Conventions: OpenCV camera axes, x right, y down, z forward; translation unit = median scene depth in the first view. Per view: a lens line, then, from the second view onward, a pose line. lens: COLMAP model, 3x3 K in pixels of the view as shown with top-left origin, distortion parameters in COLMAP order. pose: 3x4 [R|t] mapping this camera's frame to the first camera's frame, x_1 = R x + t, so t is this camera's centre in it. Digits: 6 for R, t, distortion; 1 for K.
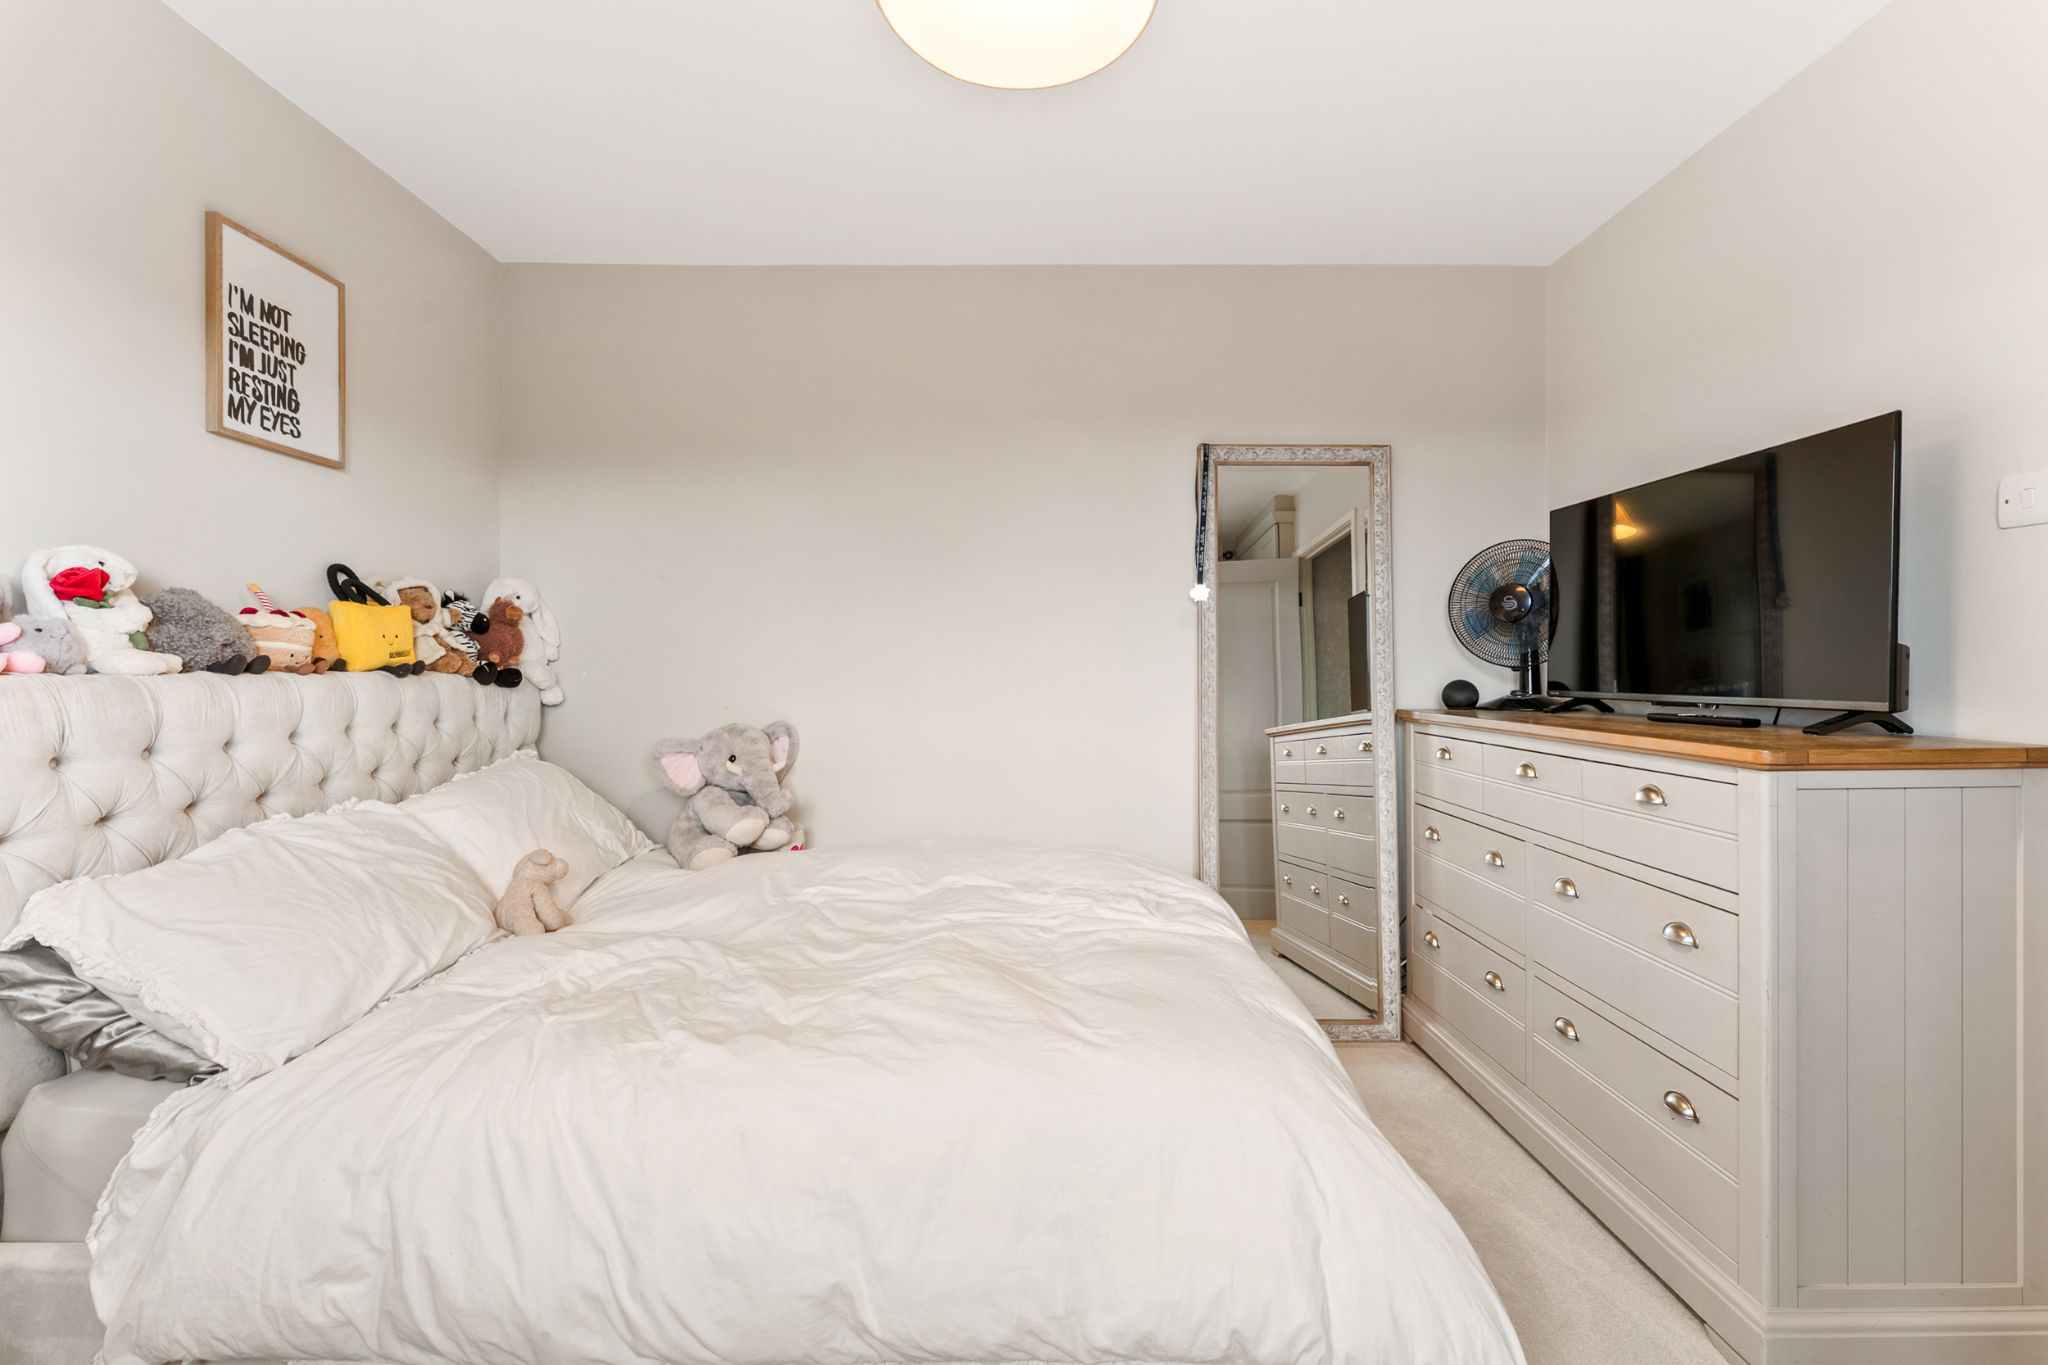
lens RADIAL K [[844.9, 0, 1026.1], [0, 844.9, 672.3], [0, 0, 1]] dist [-0.000779, -0.000486]
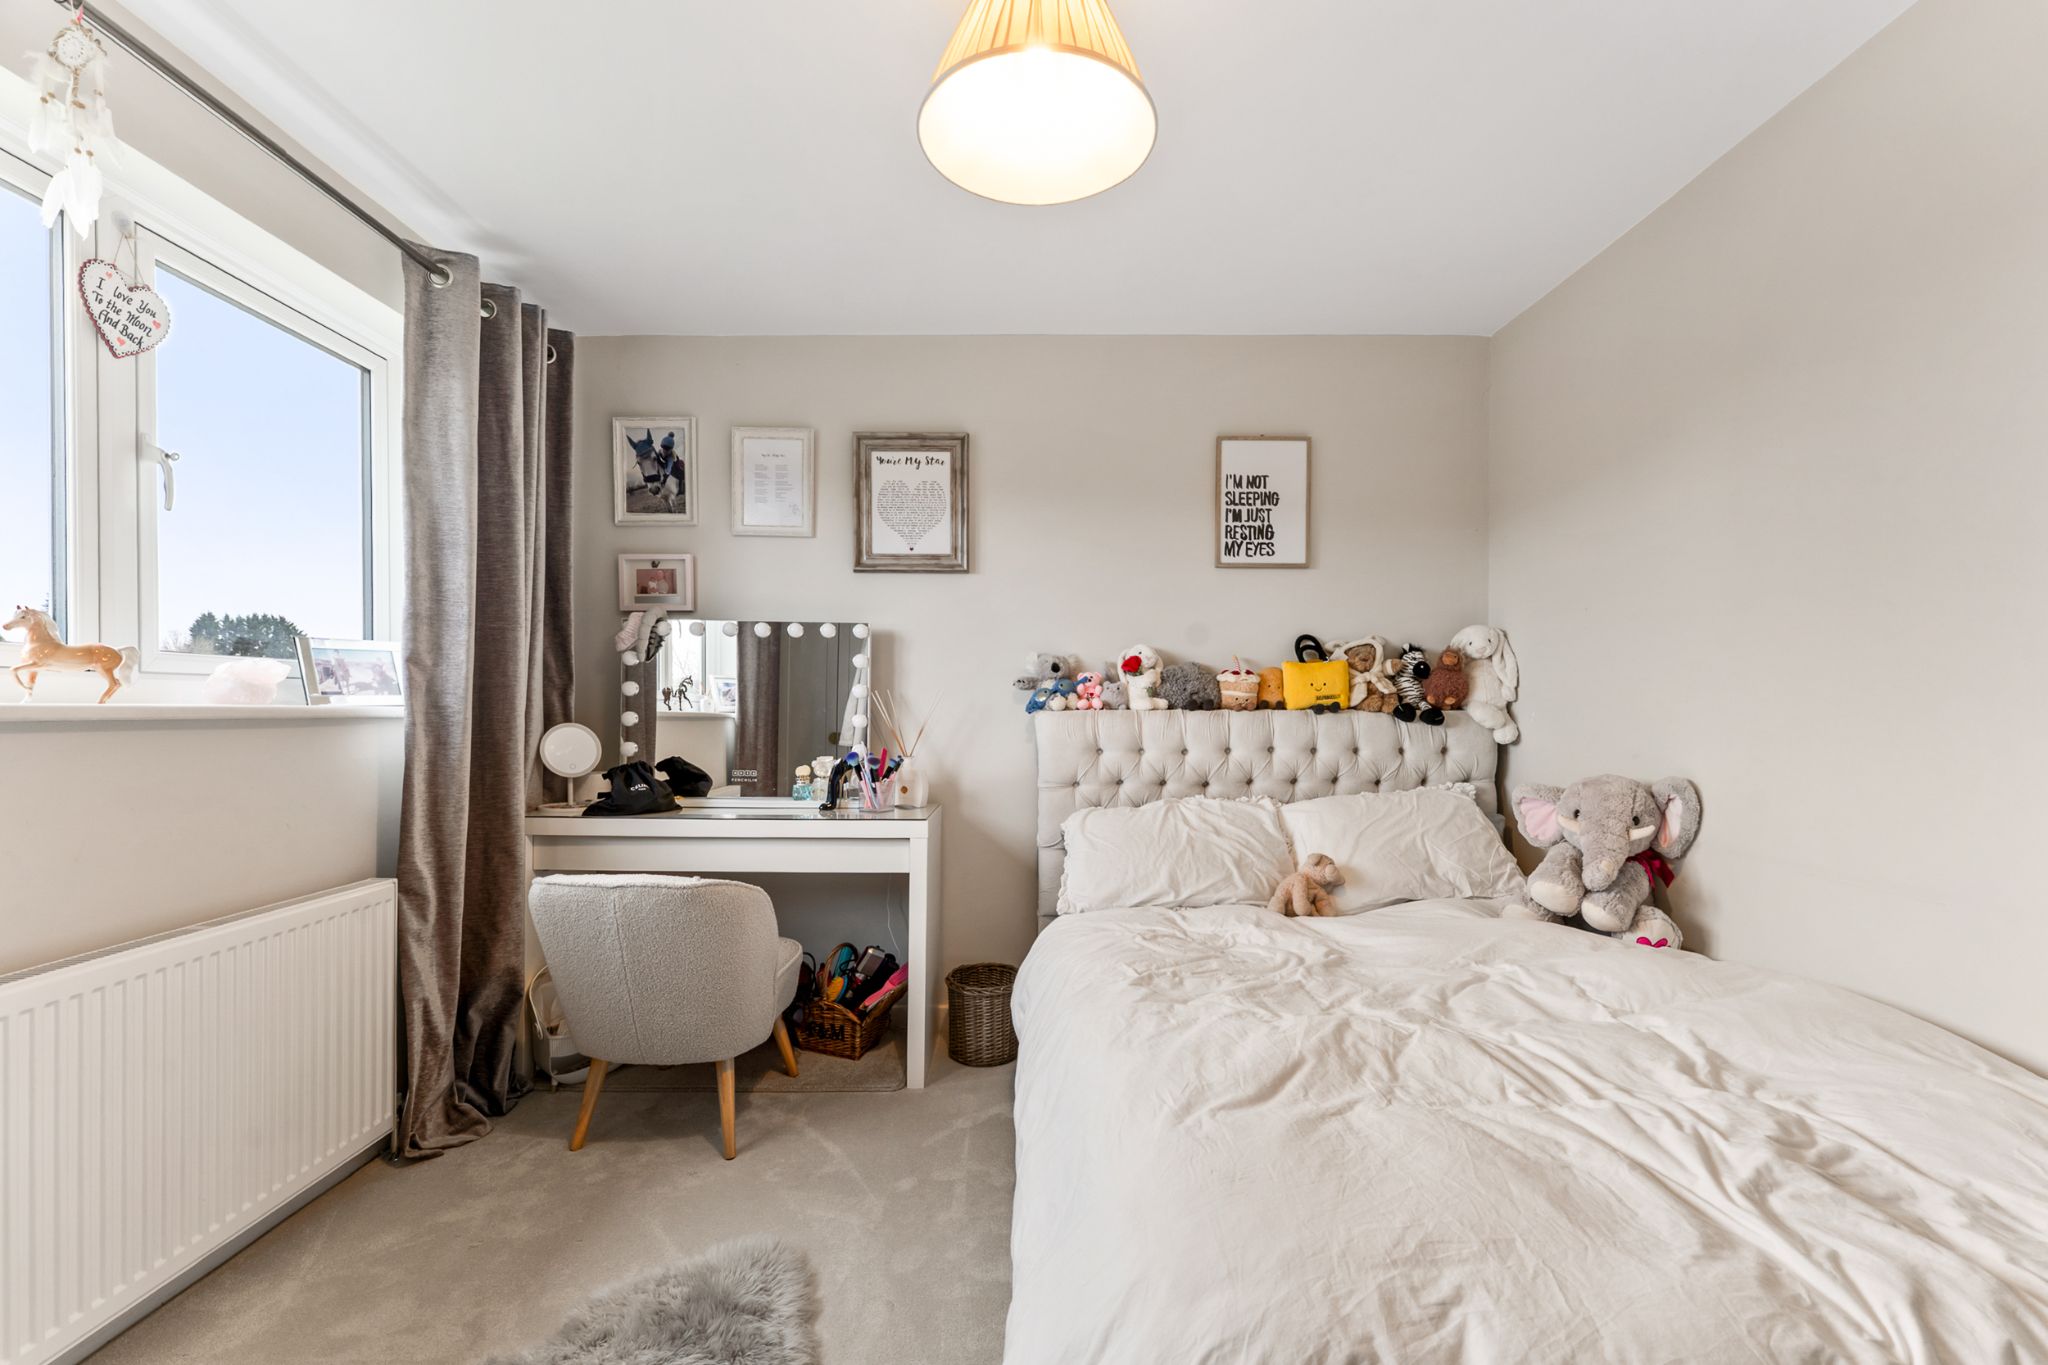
lens RADIAL K [[854.3, 0, 1026.0], [0, 854.3, 711.5], [0, 0, 1]] dist [-0.000387, -0.000088]
pose [[0.007121, 0.010033, -0.999924, 0.709779], [-0.010085, 0.999900, 0.009961, -0.008492], [0.999924, 0.010013, 0.007221, 0.578269]]
